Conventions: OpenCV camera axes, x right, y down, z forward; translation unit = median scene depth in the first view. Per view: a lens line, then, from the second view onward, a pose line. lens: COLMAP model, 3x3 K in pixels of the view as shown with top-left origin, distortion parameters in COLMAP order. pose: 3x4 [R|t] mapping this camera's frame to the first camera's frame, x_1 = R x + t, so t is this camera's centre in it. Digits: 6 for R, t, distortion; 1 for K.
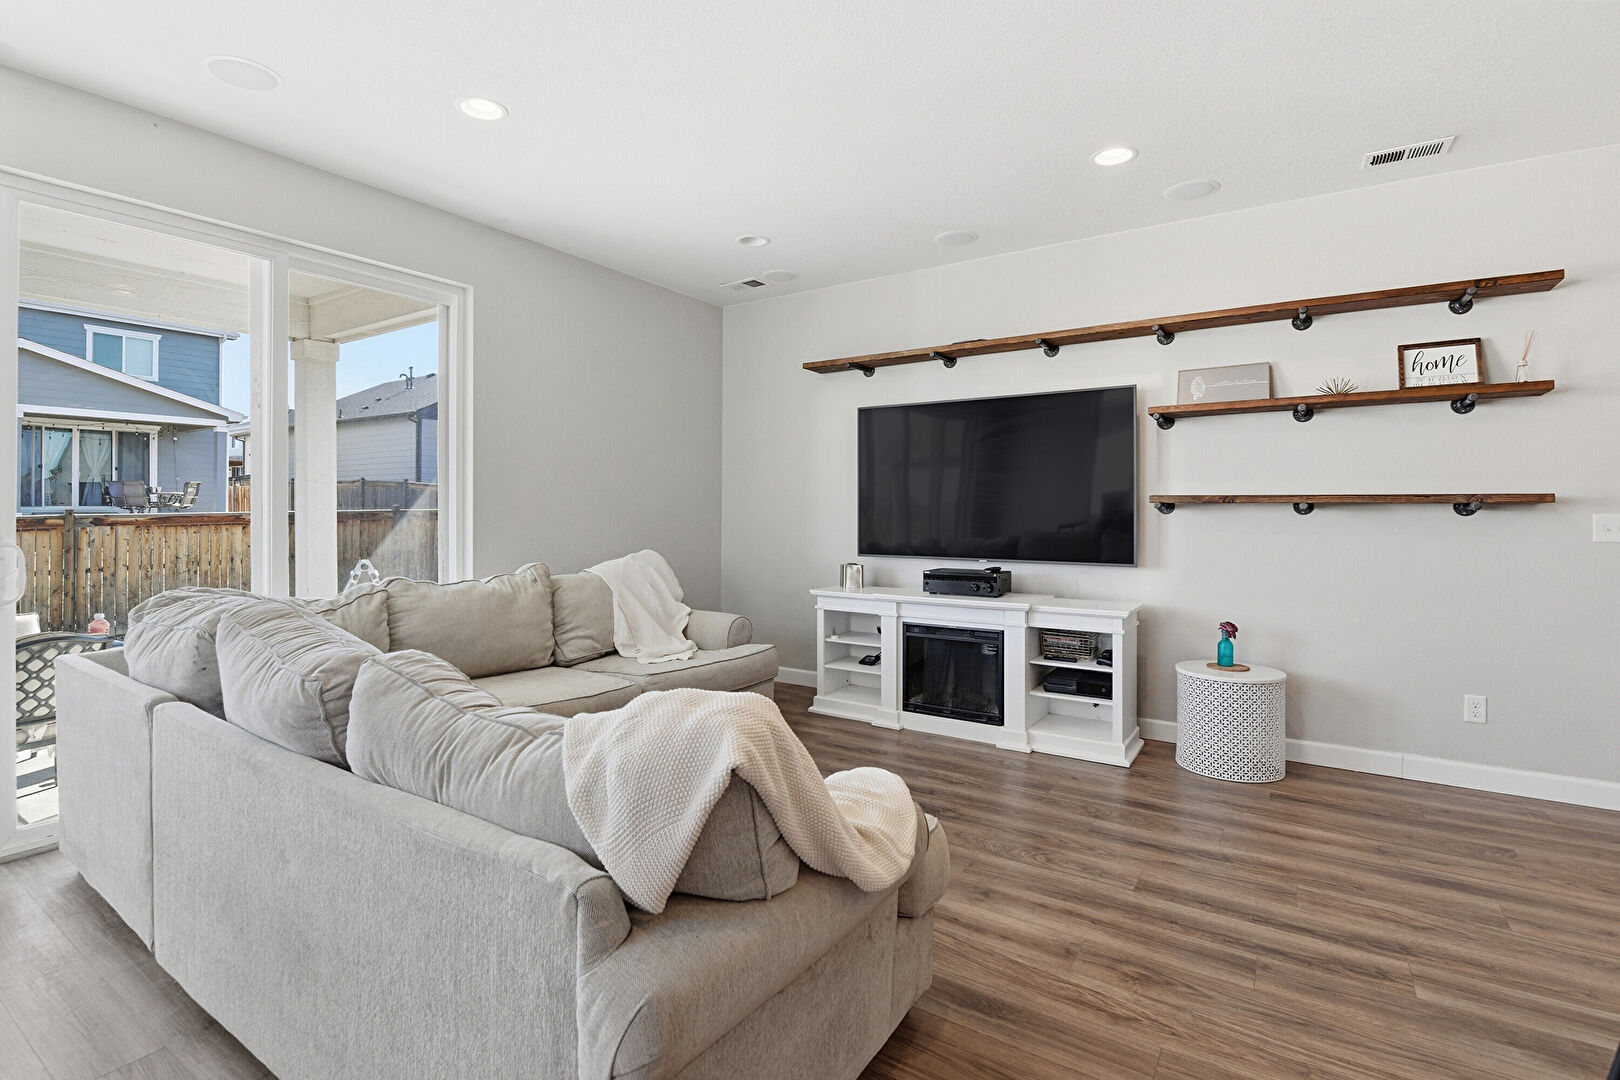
lens RADIAL K [[753.6, 0, 810.3], [0, 753.6, 508.1], [0, 0, 1]] dist [-0.005033, -0.004549]
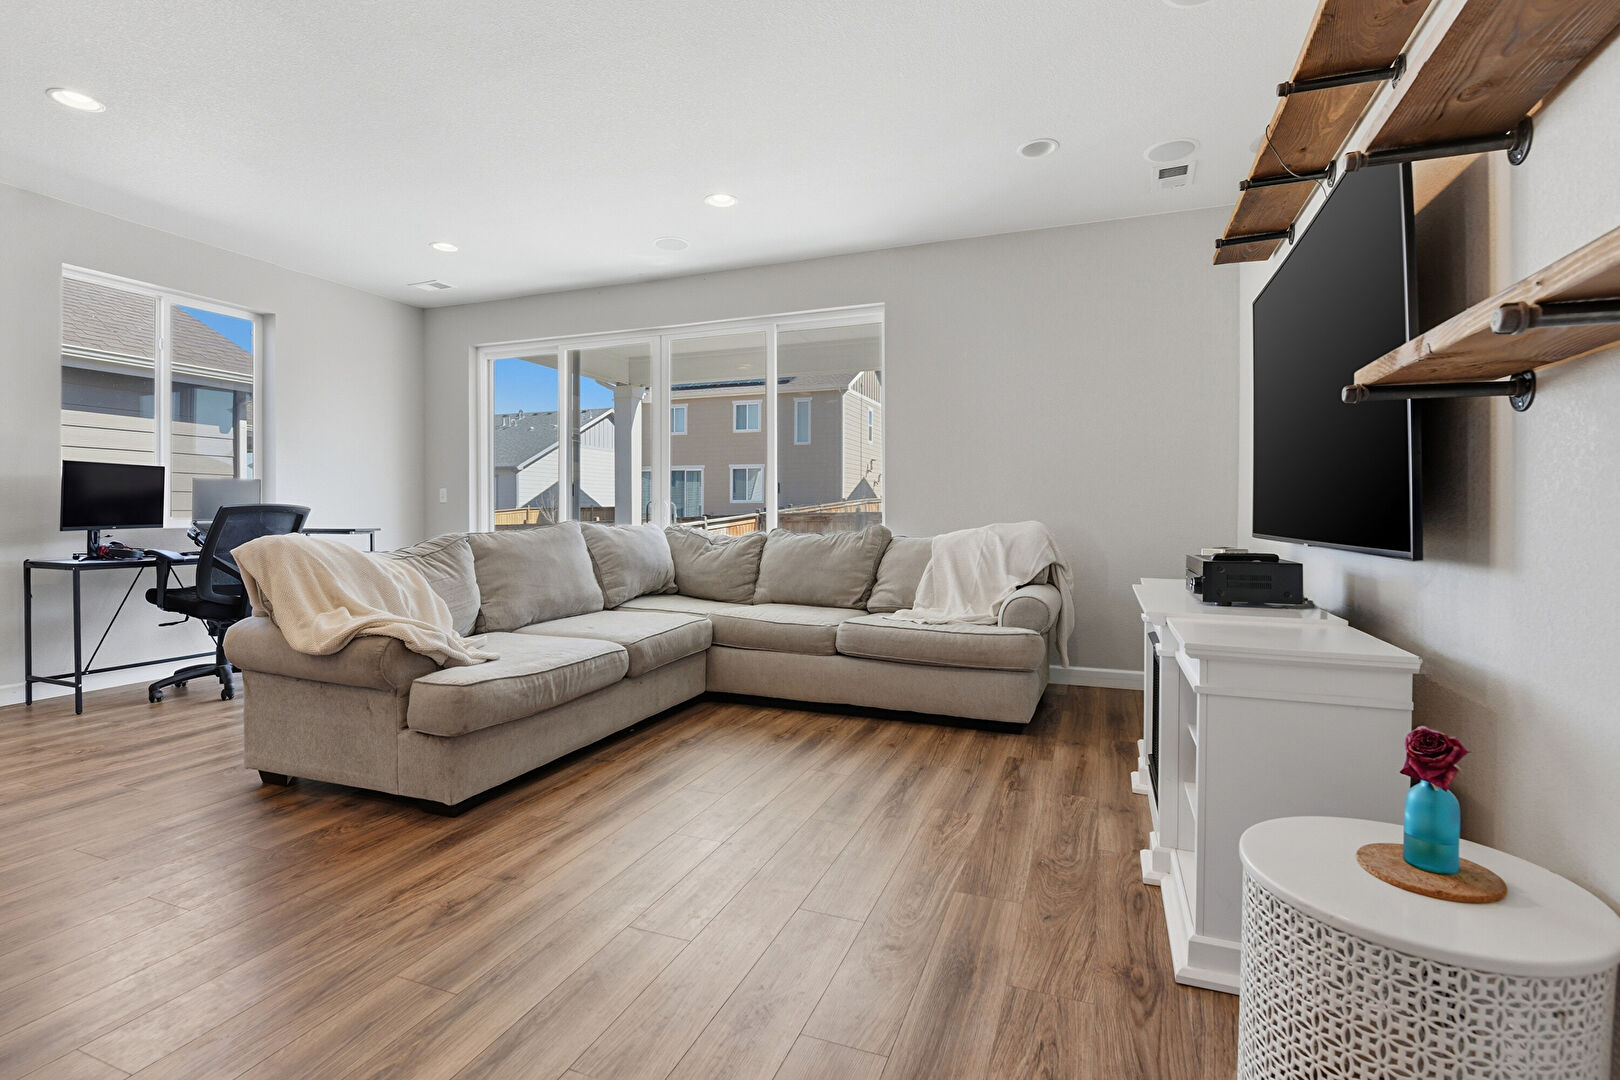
lens RADIAL K [[753.6, 0, 810.2], [0, 753.6, 518.8], [0, 0, 1]] dist [-0.005033, -0.004549]
pose [[0.212460, 0.004898, -0.977157, 0.768526], [0.003948, 0.999975, 0.005871, 0.056622], [0.977162, -0.005105, 0.212436, 0.644042]]
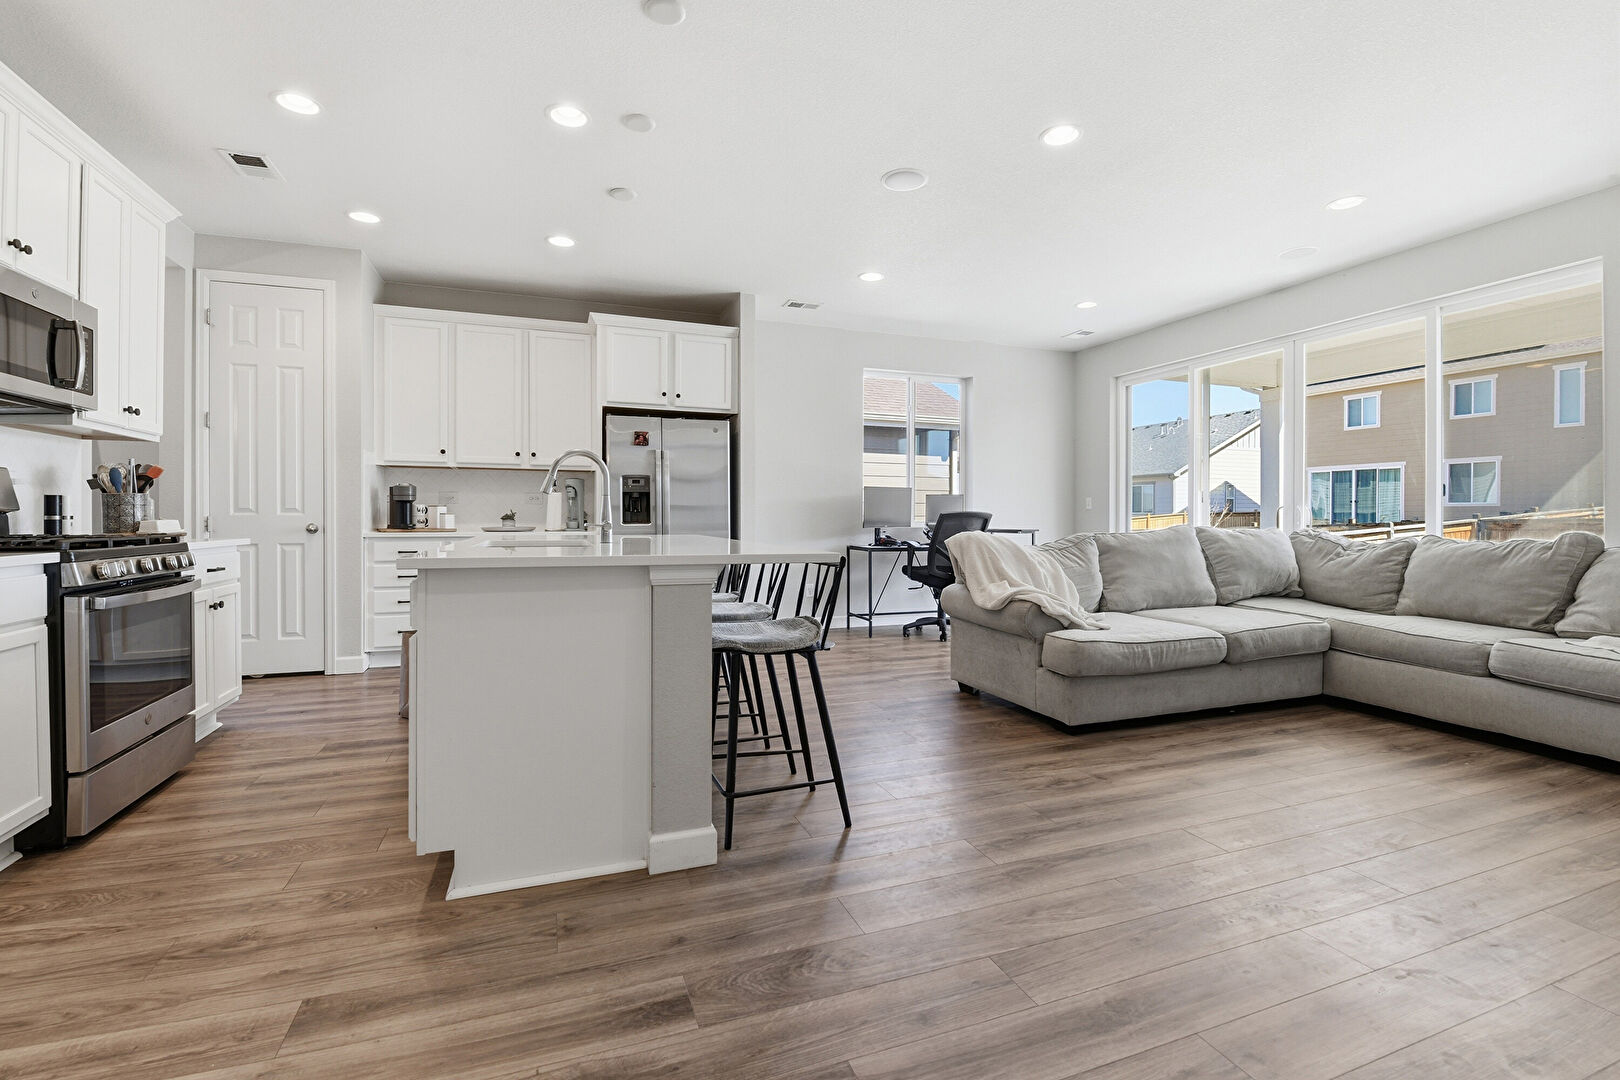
lens RADIAL K [[717.0, 0, 812.0], [0, 717.0, 520.0], [0, 0, 1]] dist [-0.008886, -0.004246]
pose [[-0.591069, -0.001157, -0.806620, 0.951527], [-0.000483, 0.999999, -0.001080, 0.058590], [0.806621, -0.000249, -0.591069, 0.737561]]
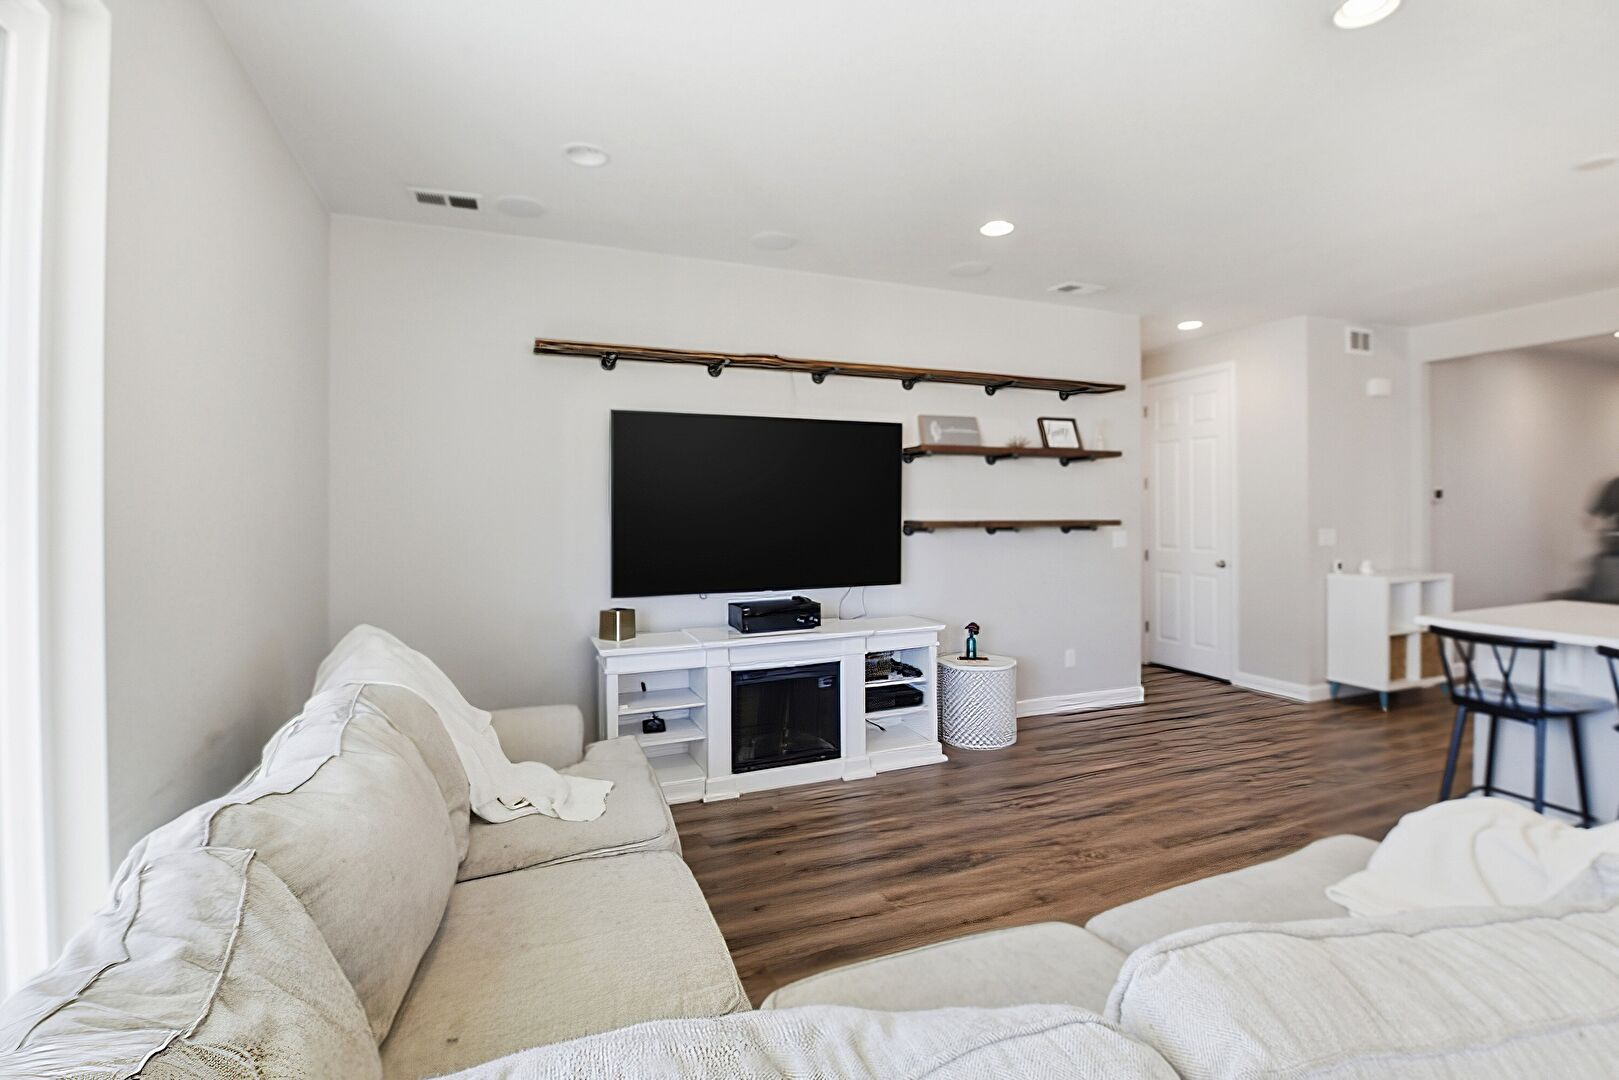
lens RADIAL K [[716.5, 0, 807.2], [0, 716.5, 521.1], [0, 0, 1]] dist [-0.008886, -0.004246]
pose [[0.571073, -0.014054, 0.820779, -0.551274], [0.003730, 0.999888, 0.014525, -0.034318], [-0.820891, -0.005233, 0.571061, 0.518764]]
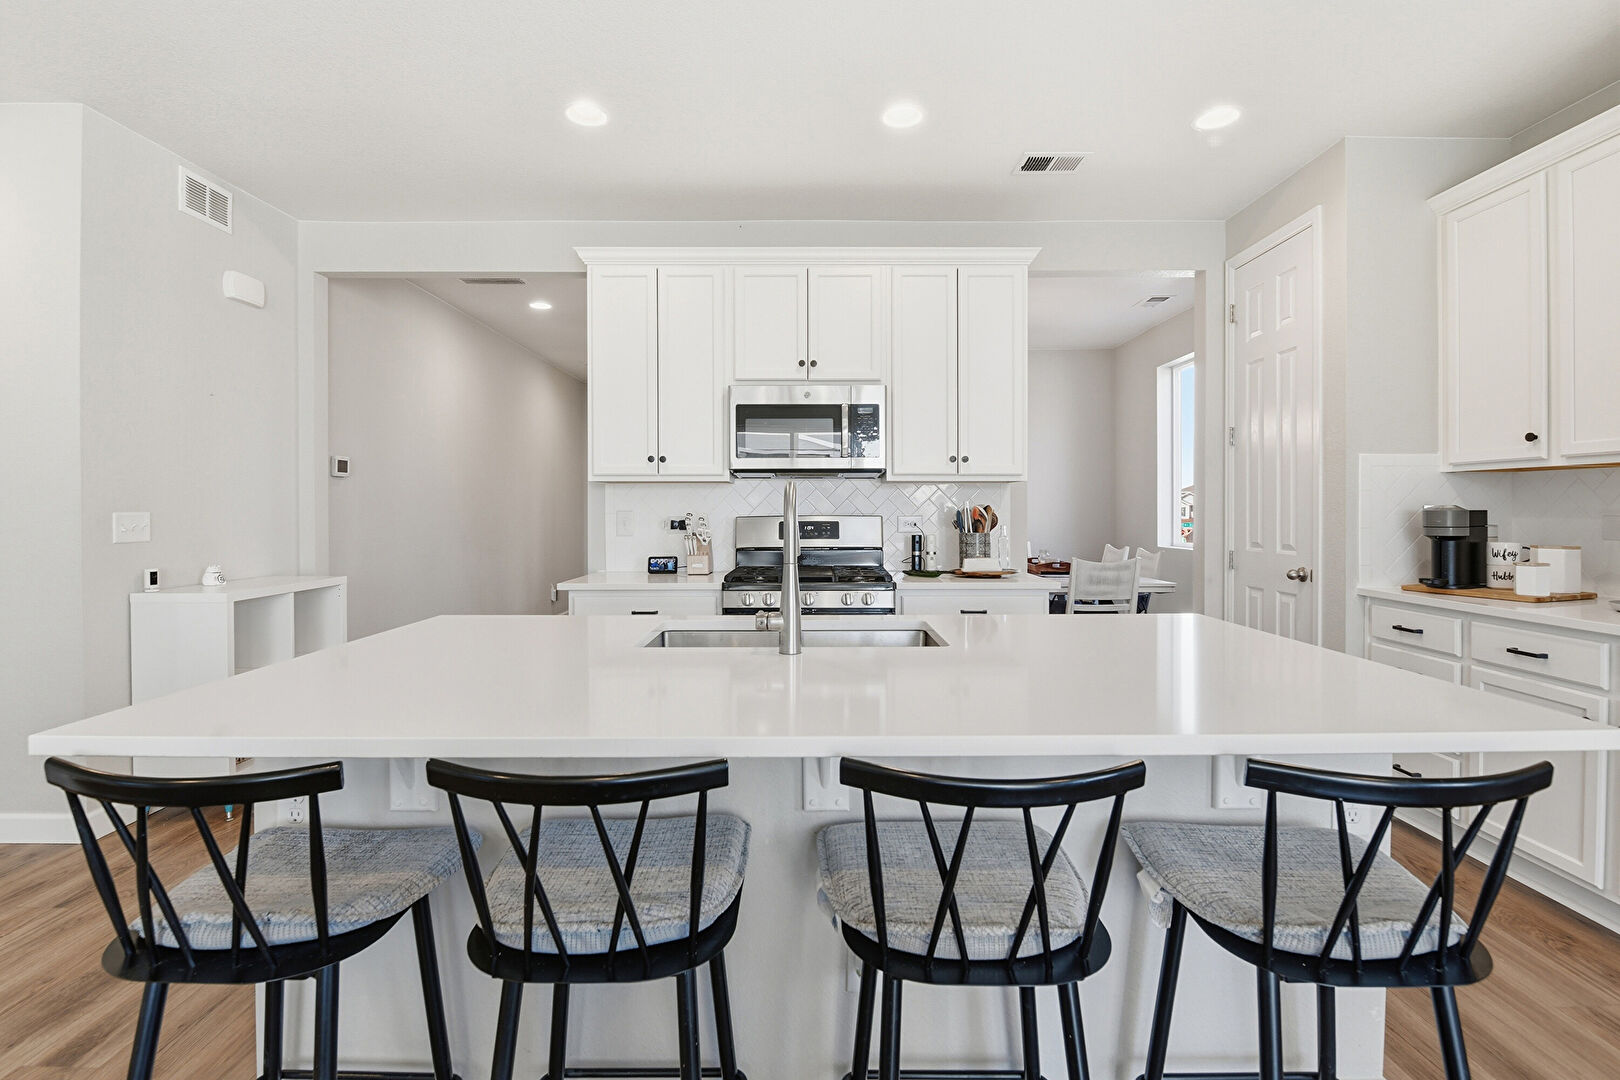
lens RADIAL K [[753.6, 0, 806.8], [0, 753.6, 514.0], [0, 0, 1]] dist [-0.005033, -0.004549]
pose [[-0.553322, -0.007172, 0.832936, 0.078977], [-0.003770, 0.999974, 0.006107, -0.001428], [-0.832959, 0.000239, -0.553335, 0.327539]]
